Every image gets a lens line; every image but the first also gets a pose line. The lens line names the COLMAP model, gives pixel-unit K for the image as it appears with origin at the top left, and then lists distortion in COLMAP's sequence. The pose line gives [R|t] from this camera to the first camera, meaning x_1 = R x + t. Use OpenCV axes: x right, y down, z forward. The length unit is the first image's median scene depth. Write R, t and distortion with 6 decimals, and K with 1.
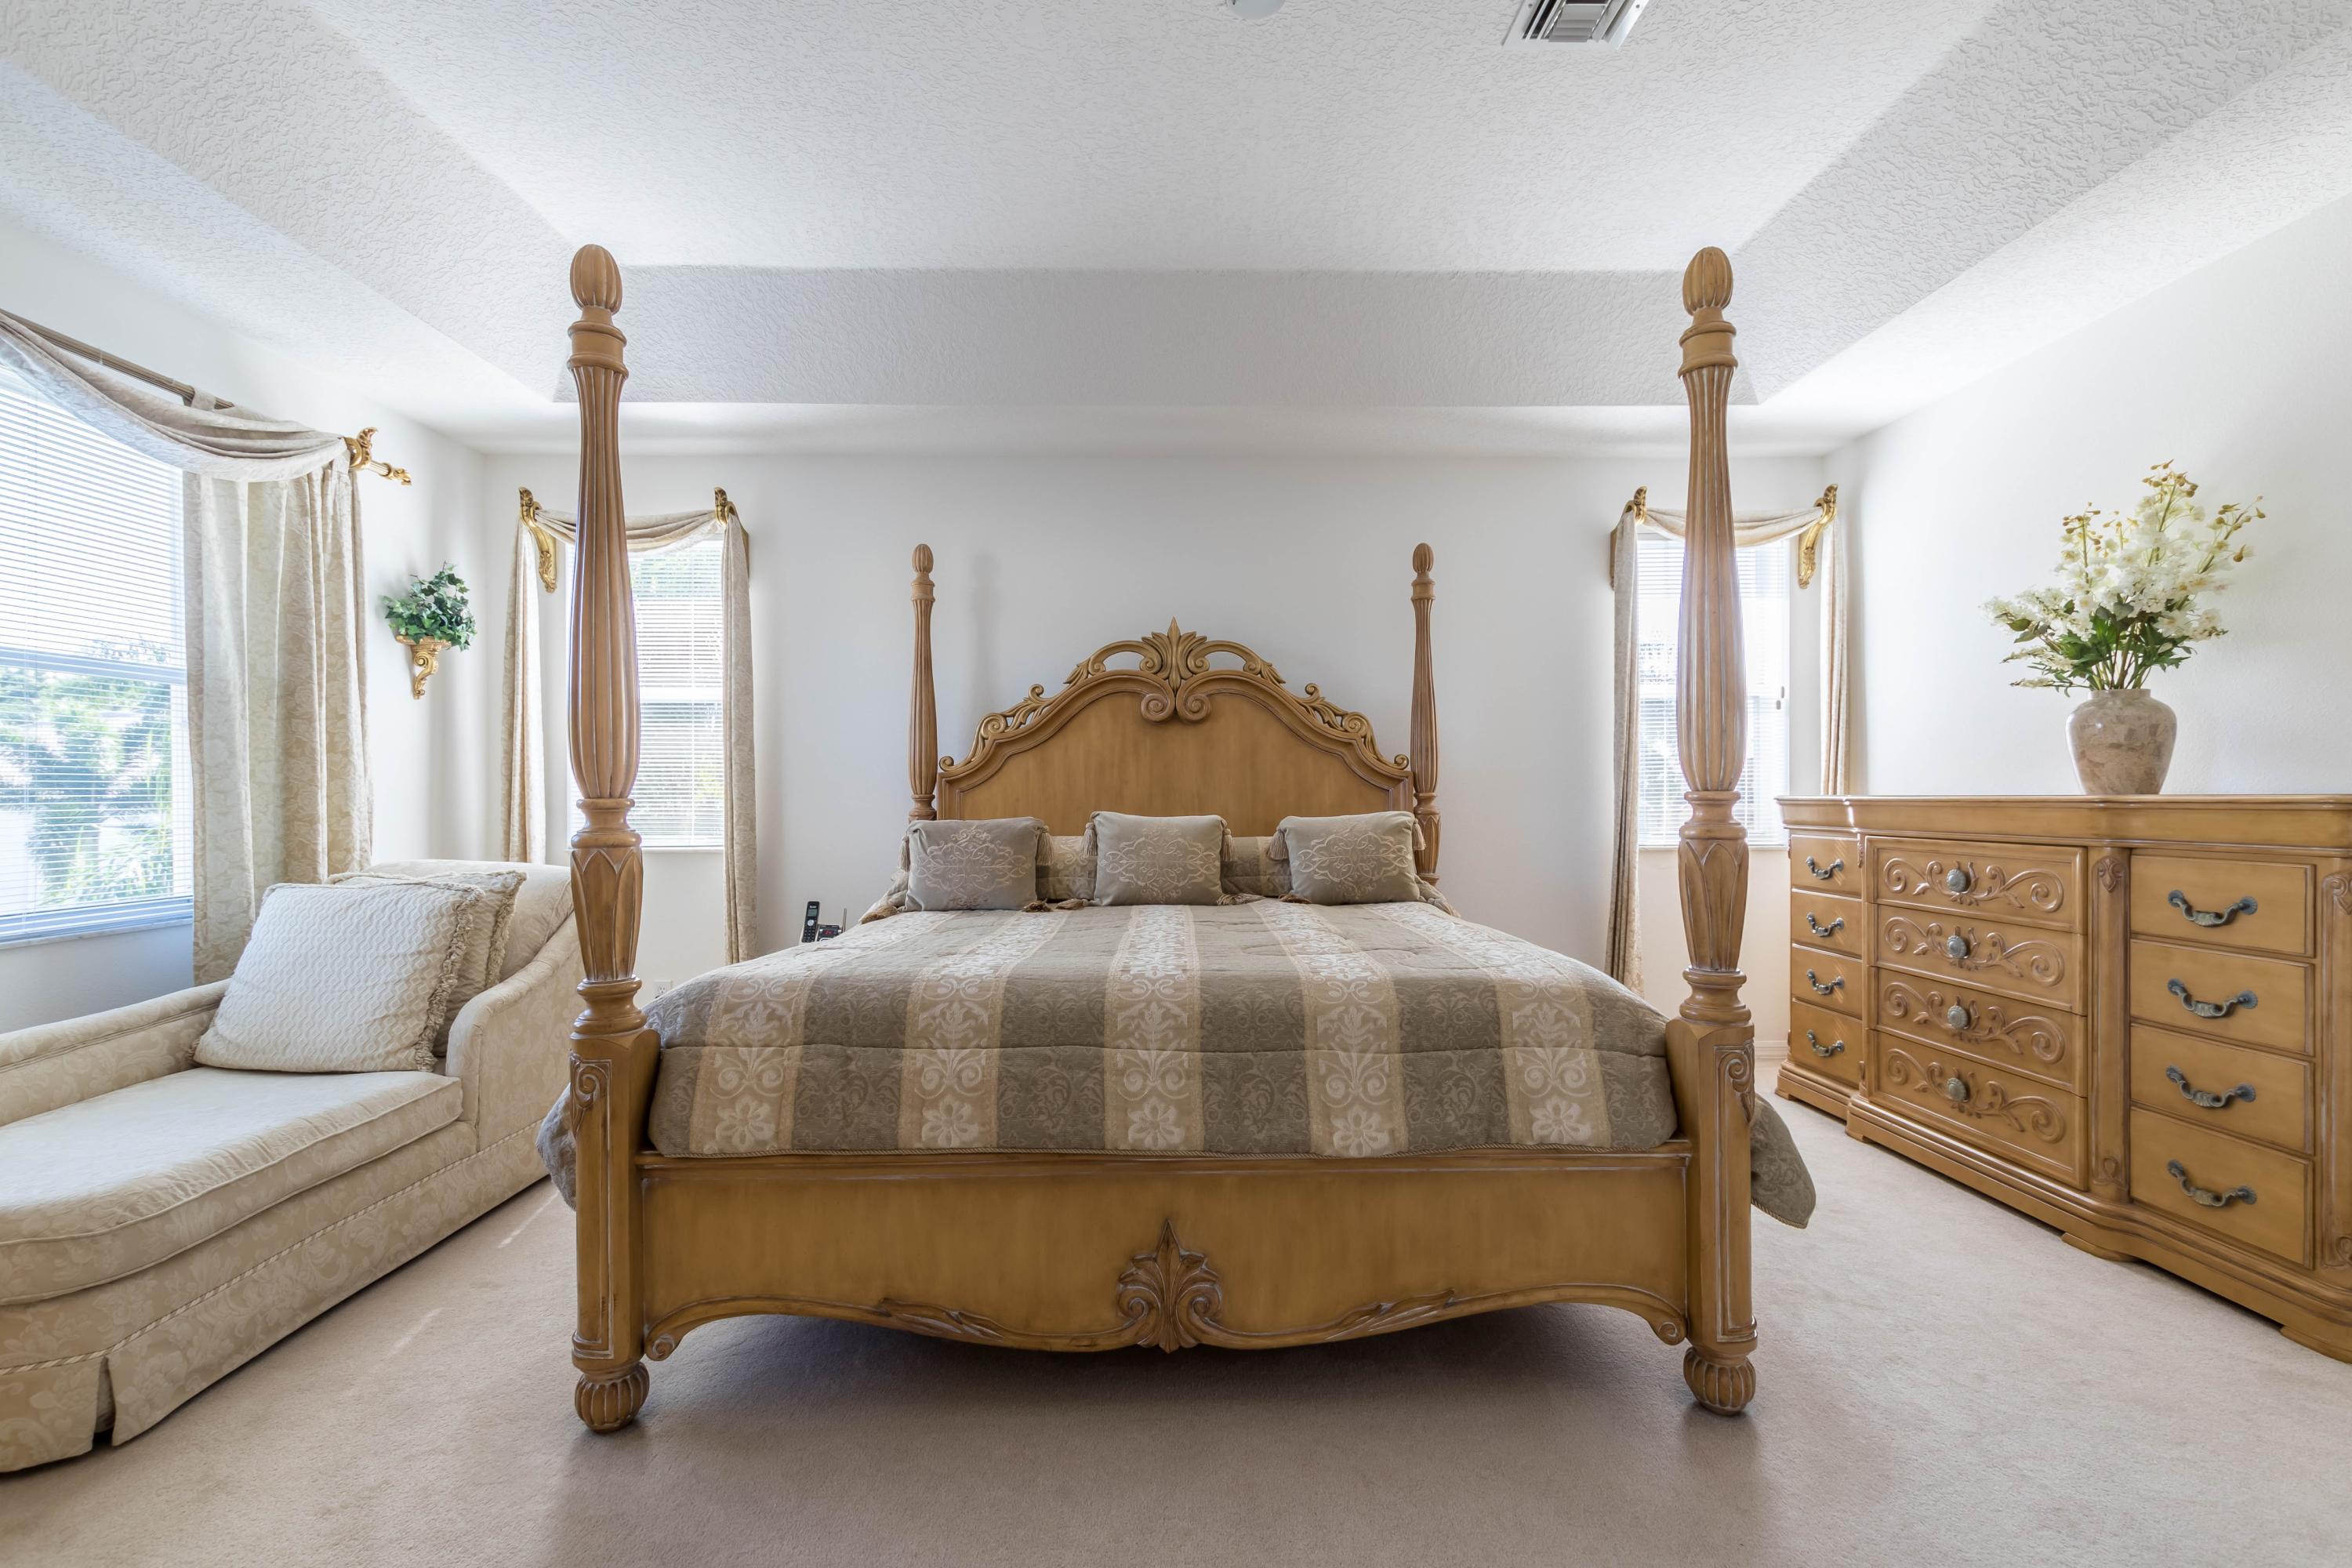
lens RADIAL K [[1081.7, 0, 1167.6], [0, 1081.7, 801.4], [0, 0, 1]] dist [0.007198, -0.004171]
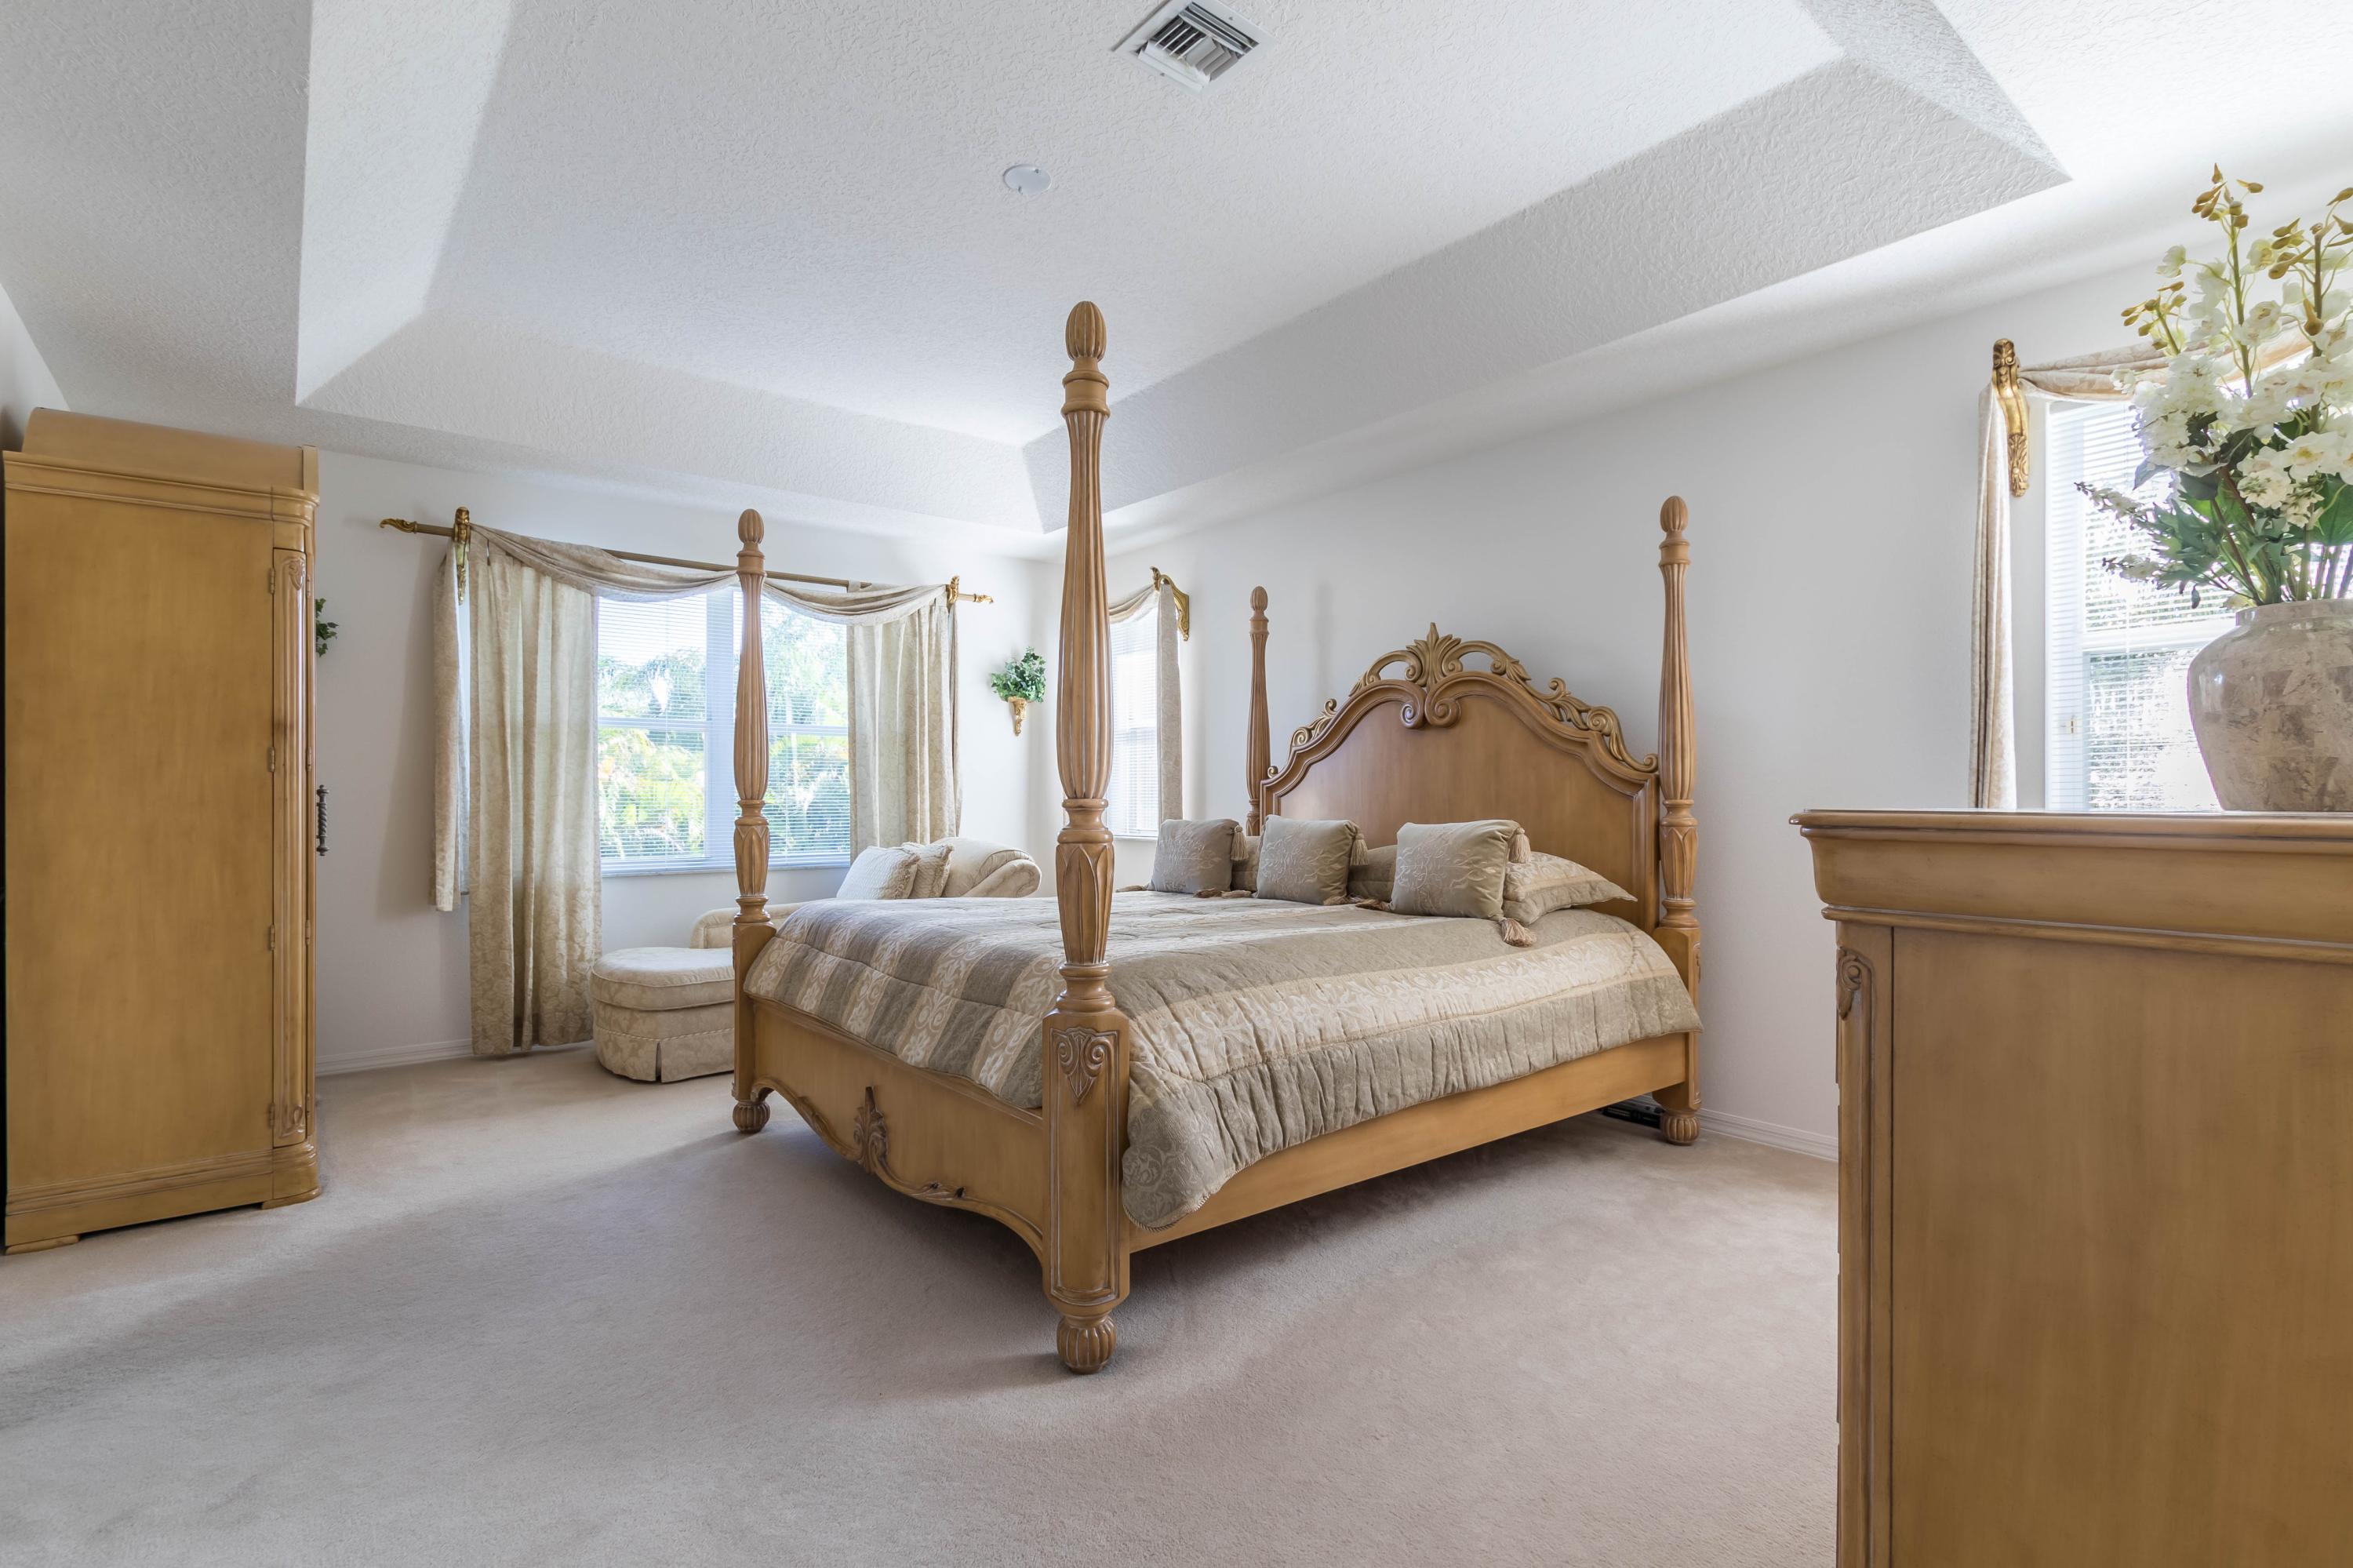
lens RADIAL K [[1082.2, 0, 1107.3], [0, 1082.2, 796.4], [0, 0, 1]] dist [0.007198, -0.004171]
pose [[0.603873, 0.003487, -0.797073, 0.626820], [-0.010551, 0.999938, -0.003619, -0.003192], [0.797010, 0.010596, 0.603873, 0.163681]]
